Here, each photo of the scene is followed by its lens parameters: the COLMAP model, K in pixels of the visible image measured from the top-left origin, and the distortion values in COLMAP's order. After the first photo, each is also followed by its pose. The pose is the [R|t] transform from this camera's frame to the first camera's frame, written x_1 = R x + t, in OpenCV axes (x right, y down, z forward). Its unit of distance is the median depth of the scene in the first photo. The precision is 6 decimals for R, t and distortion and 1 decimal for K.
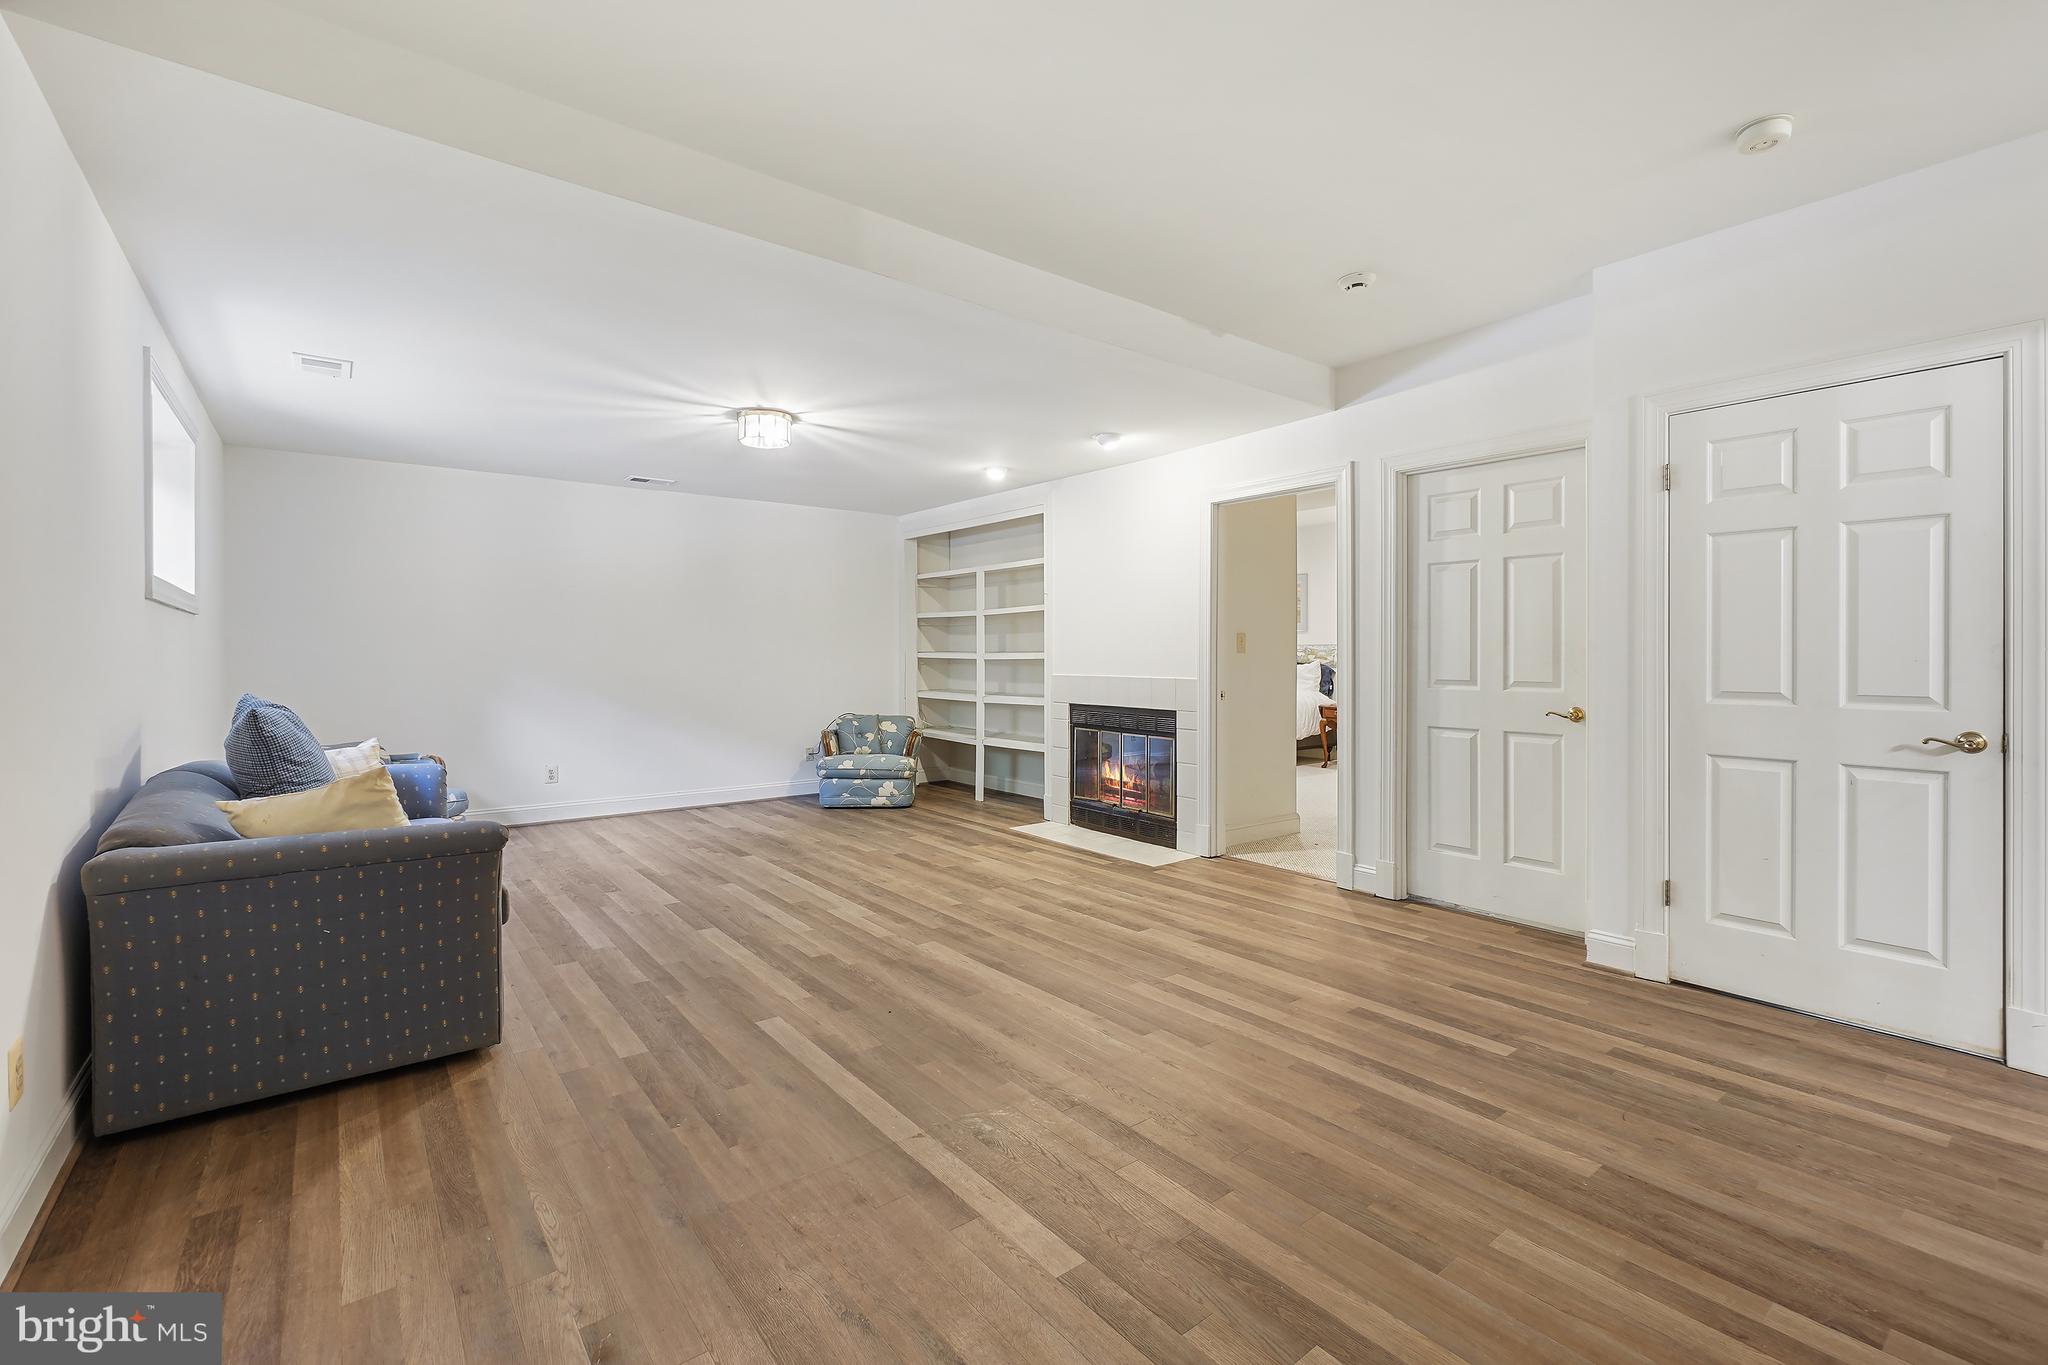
lens RADIAL K [[893.4, 0, 1023.8], [0, 893.4, 672.6], [0, 0, 1]] dist [0.001415, 0.000344]
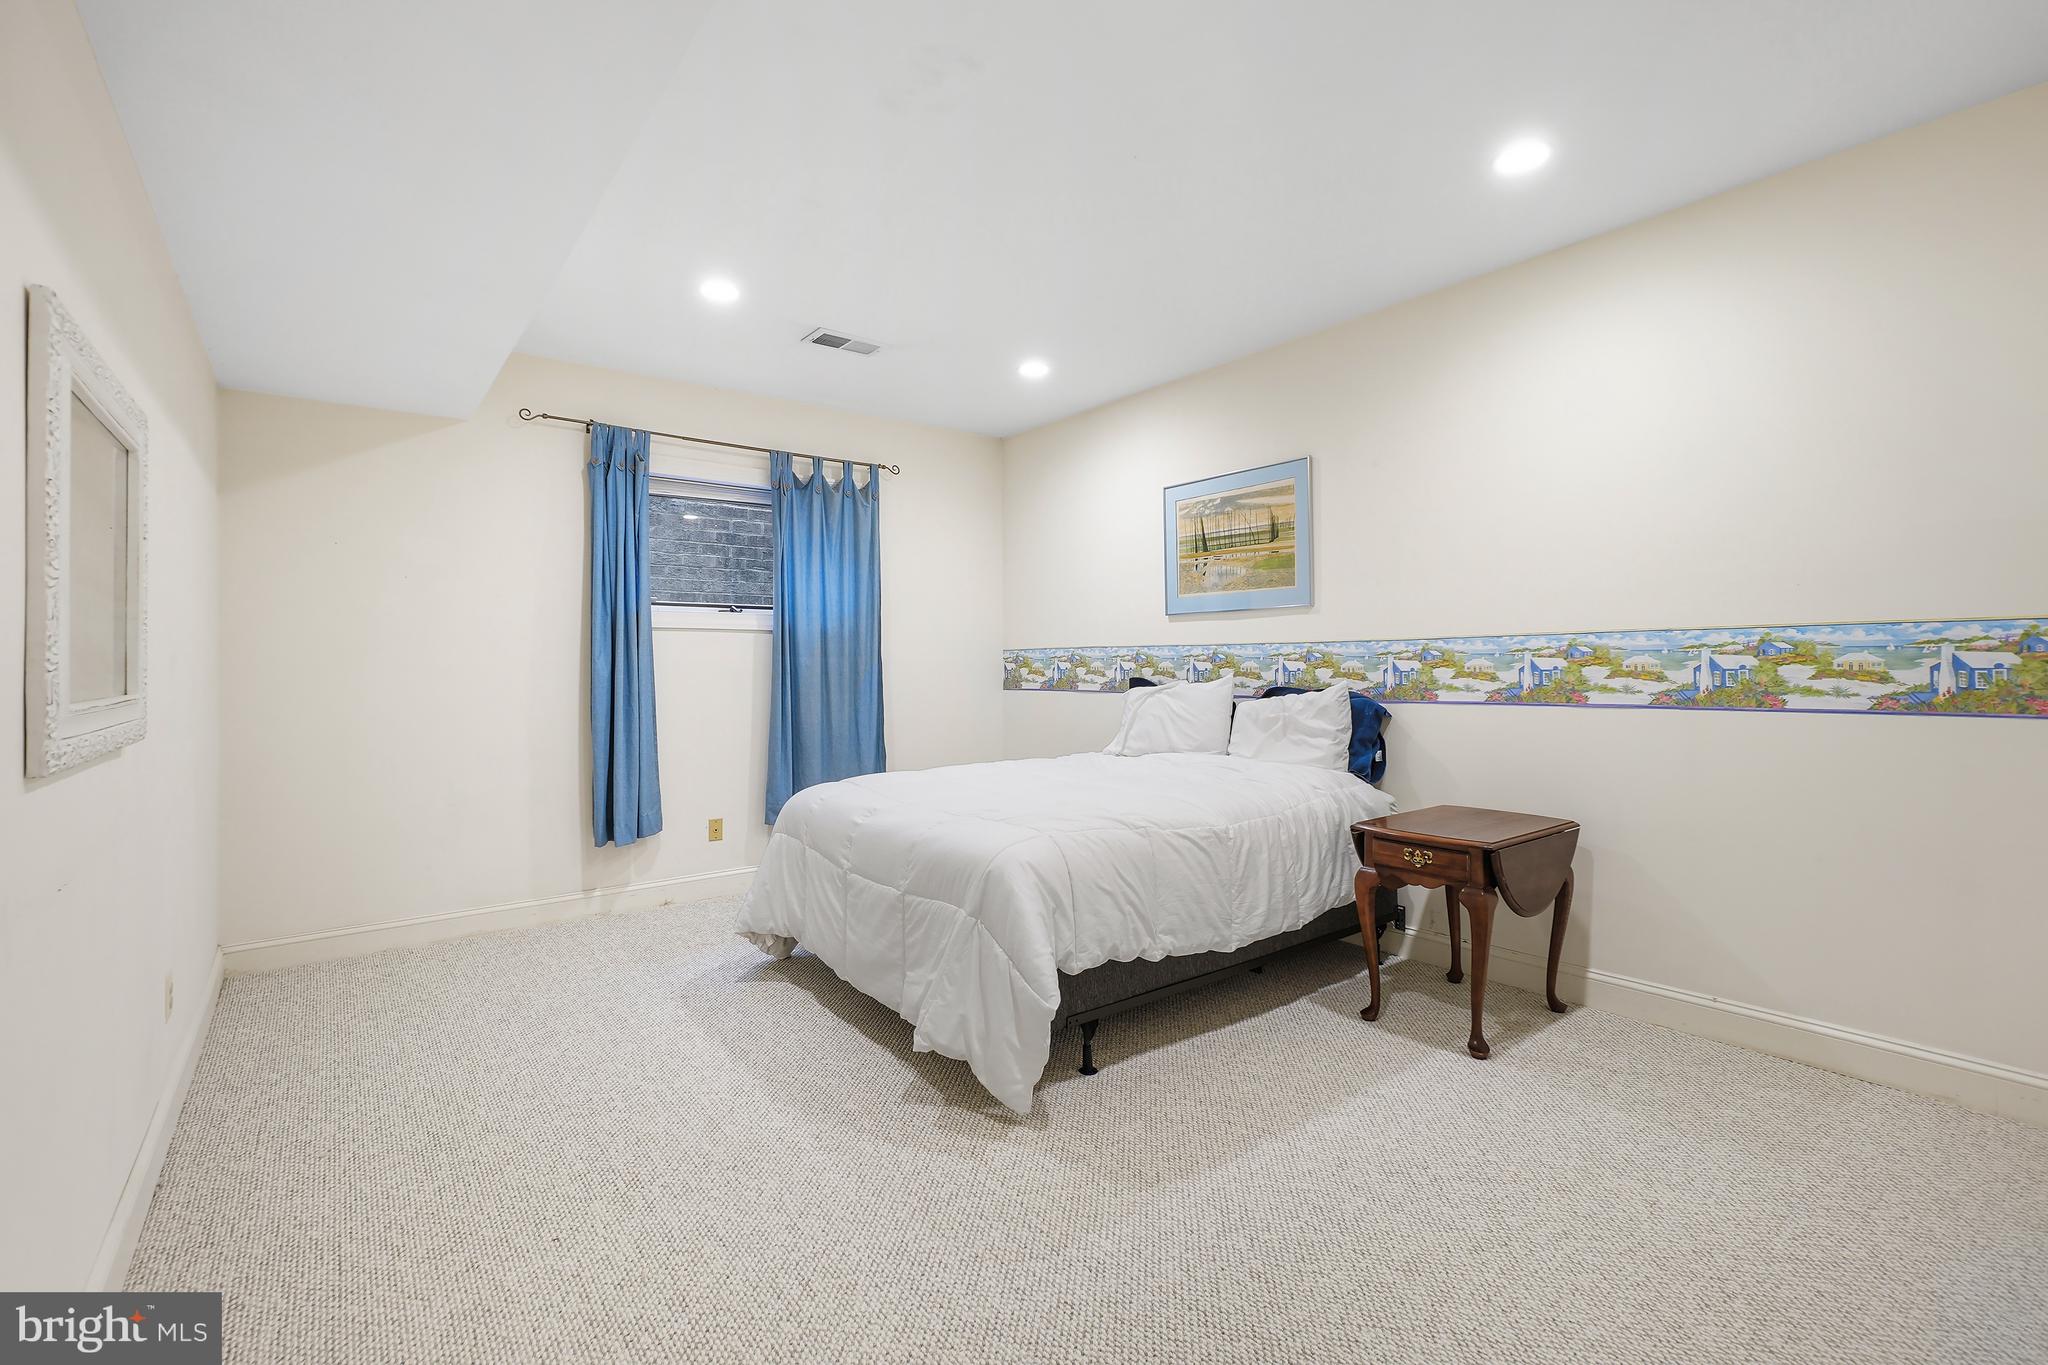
lens RADIAL K [[893.4, 0, 1023.7], [0, 893.4, 672.4], [0, 0, 1]] dist [0.001415, 0.000344]
pose [[0.999959, -0.008599, -0.002978, 0.200172], [0.008558, 0.999872, -0.013498, -0.014395], [0.003093, 0.013472, 0.999904, 0.635049]]
